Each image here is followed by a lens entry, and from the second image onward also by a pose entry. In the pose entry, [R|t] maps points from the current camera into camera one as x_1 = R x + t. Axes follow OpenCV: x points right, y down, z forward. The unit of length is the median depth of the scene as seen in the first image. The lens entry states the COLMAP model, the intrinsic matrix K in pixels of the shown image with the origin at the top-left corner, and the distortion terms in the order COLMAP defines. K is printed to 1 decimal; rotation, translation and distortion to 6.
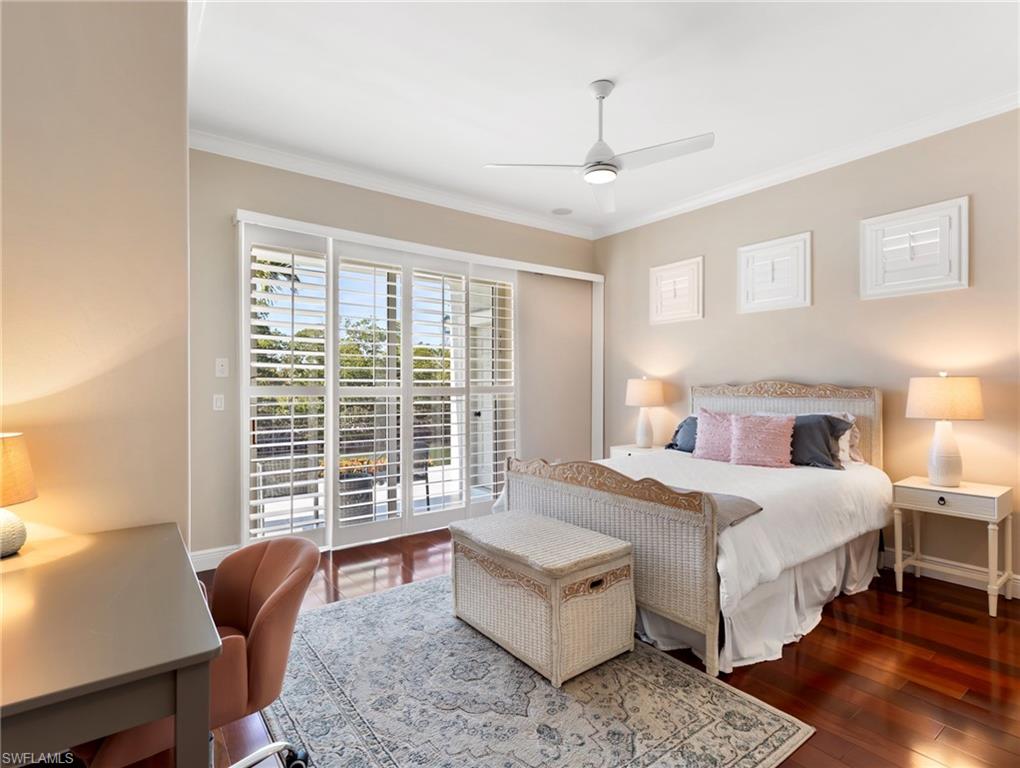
lens RADIAL K [[513.5, 0, 512.3], [0, 513.5, 384.6], [0, 0, 1]] dist [0.015344, 0.000021]
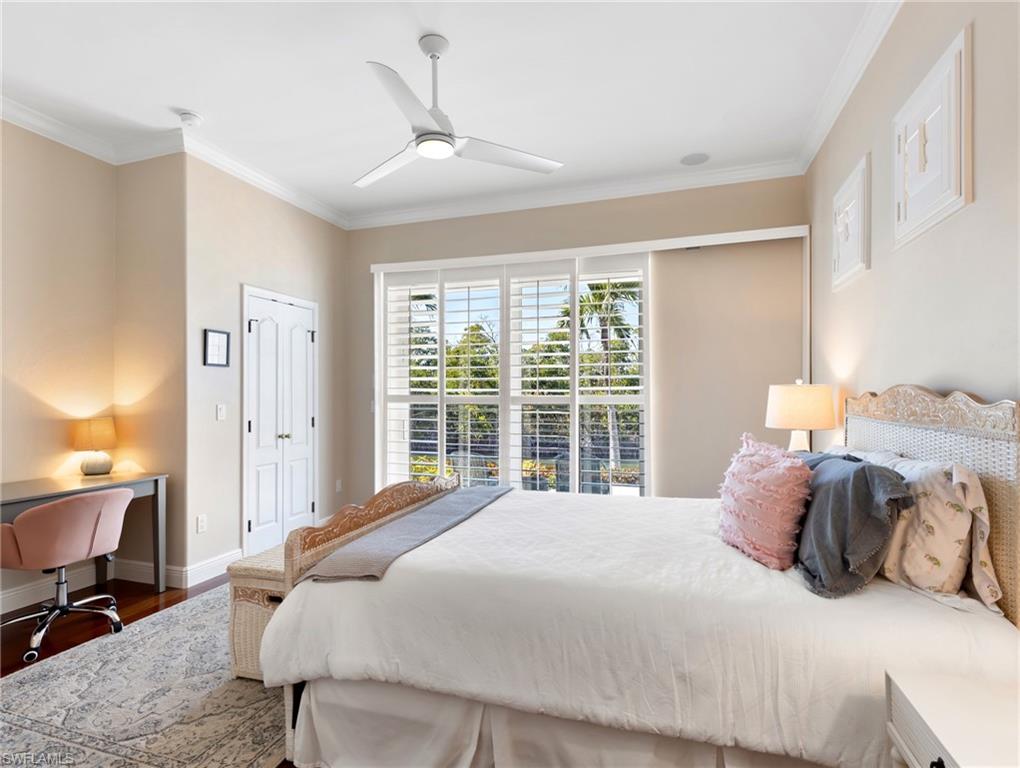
lens RADIAL K [[513.5, 0, 511.8], [0, 513.5, 388.8], [0, 0, 1]] dist [0.015344, 0.000021]
pose [[0.578851, -0.008684, -0.815387, 0.685554], [-0.000516, 0.999939, -0.011016, 0.002402], [0.815433, 0.006798, 0.578812, 0.448590]]
